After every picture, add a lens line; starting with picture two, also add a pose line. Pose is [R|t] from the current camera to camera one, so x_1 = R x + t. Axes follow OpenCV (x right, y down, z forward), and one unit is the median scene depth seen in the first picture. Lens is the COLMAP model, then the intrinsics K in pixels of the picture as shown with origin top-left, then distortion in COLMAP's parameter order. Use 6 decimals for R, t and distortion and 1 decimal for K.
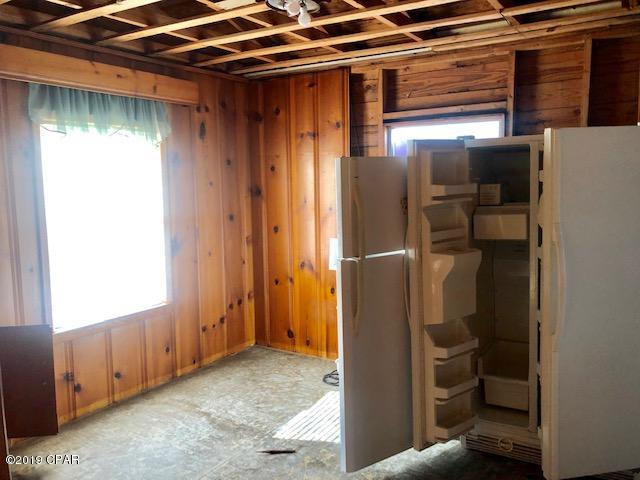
lens RADIAL K [[538.4, 0, 320.0], [0, 538.4, 240.0], [0, 0, 1]] dist [0.008716, -0.004372]
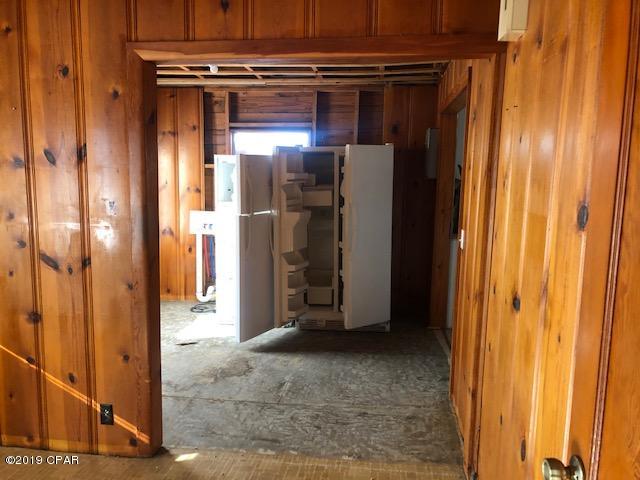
lens RADIAL K [[520.1, 0, 320.0], [0, 520.1, 240.0], [0, 0, 1]] dist [0.004795, -0.001175]
pose [[0.909810, -0.025229, 0.414257, -0.283638], [0.015273, 0.999510, 0.027330, 0.050712], [-0.414744, -0.018538, 0.909749, -0.424580]]
